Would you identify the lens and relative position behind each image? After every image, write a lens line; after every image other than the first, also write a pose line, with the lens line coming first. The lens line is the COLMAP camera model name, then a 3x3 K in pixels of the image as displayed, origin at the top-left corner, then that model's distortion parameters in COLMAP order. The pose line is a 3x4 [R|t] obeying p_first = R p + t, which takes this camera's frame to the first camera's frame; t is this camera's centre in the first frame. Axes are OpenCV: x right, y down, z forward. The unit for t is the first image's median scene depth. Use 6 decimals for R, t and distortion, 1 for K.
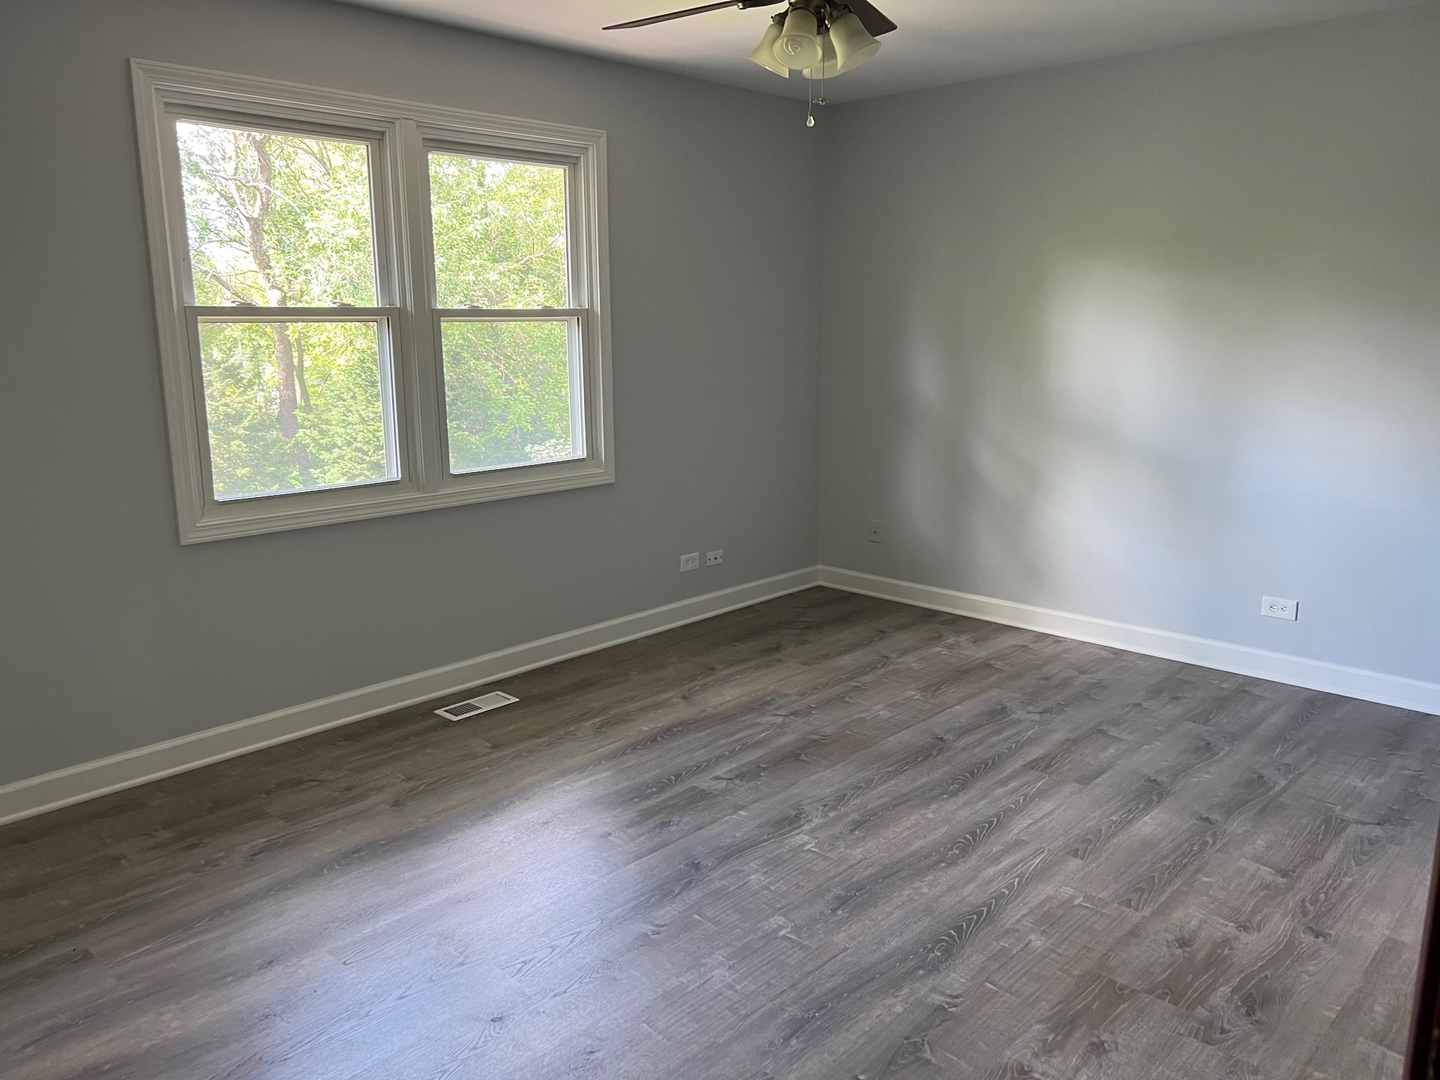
lens RADIAL K [[1127.1, 0, 804.7], [0, 1127.1, 541.1], [0, 0, 1]] dist [0.097123, -0.178632]
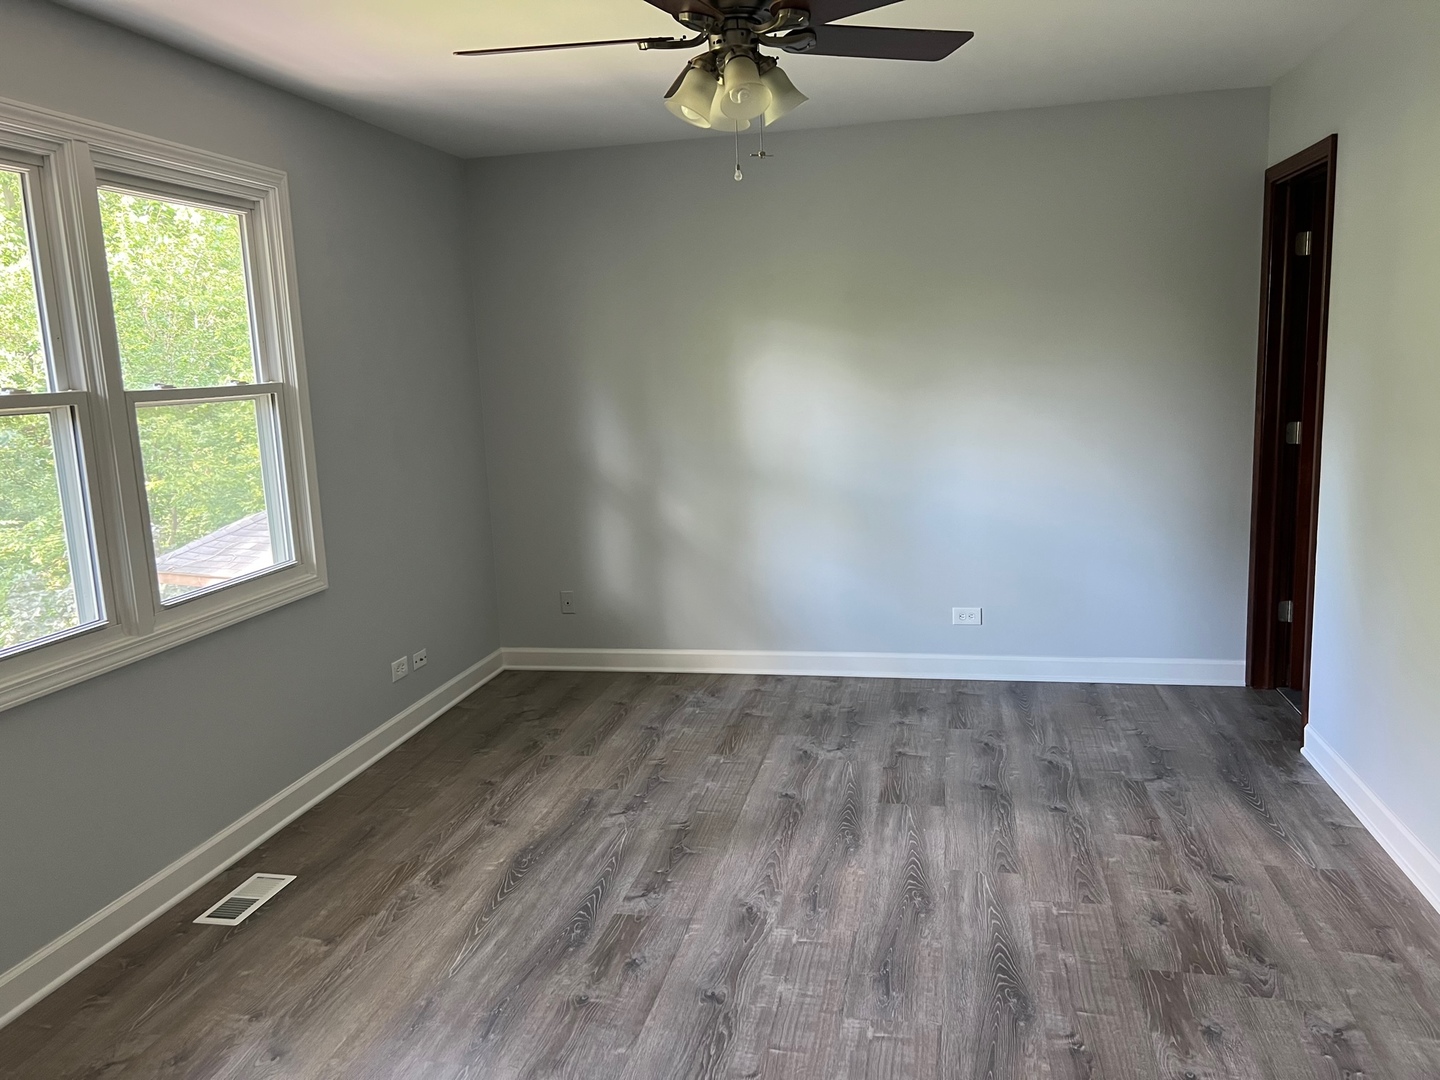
lens RADIAL K [[1086.0, 0, 720.0], [0, 1086.0, 540.0], [0, 0, 1]] dist [0.073313, -0.085641]
pose [[0.851432, -0.115286, 0.511638, -0.377689], [0.138816, 0.990287, -0.007870, -0.046452], [-0.505761, 0.077724, 0.859165, 0.182990]]
